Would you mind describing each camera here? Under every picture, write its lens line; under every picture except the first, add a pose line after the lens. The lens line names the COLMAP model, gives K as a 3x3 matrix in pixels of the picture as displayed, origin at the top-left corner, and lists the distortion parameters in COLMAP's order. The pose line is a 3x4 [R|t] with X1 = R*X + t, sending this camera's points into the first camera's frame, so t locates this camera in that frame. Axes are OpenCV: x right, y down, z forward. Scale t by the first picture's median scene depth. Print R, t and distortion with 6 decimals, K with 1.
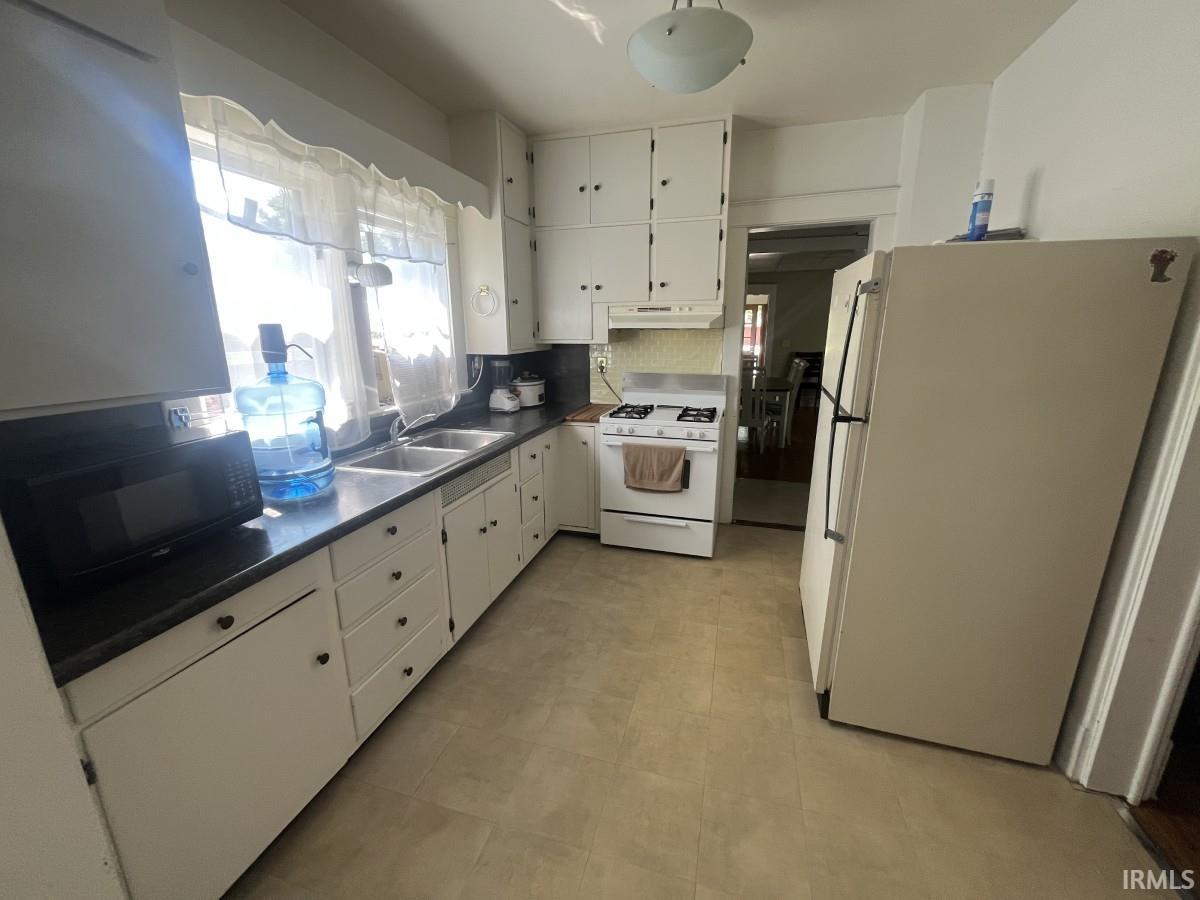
lens RADIAL K [[484.9, 0, 601.3], [0, 484.9, 442.4], [0, 0, 1]] dist [-0.000812, -0.000002]
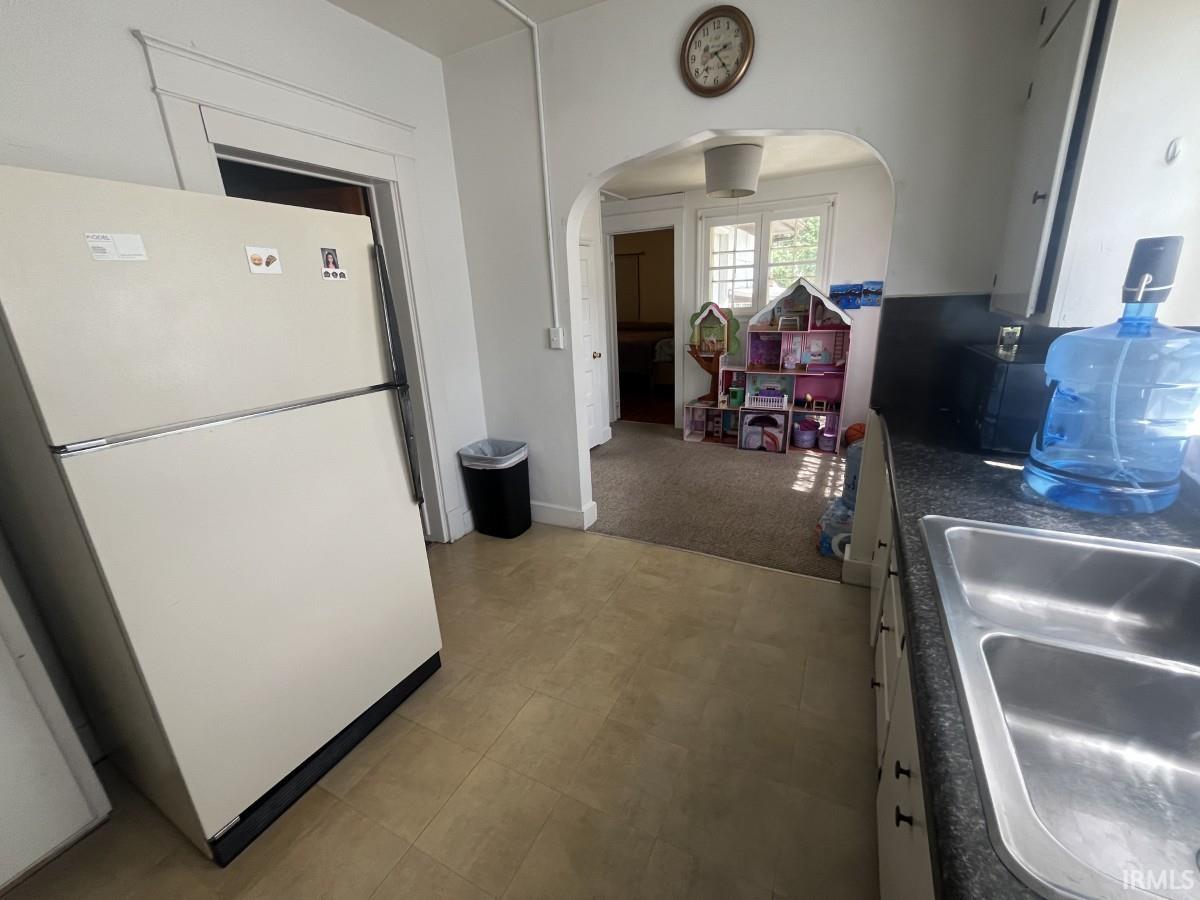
lens RADIAL K [[484.9, 0, 601.3], [0, 484.9, 442.4], [0, 0, 1]] dist [-0.000812, -0.000002]
pose [[-0.981184, -0.014400, 0.192535, -0.083767], [0.086140, 0.859813, 0.503291, -0.337126], [-0.172791, 0.510407, -0.842394, 1.484474]]
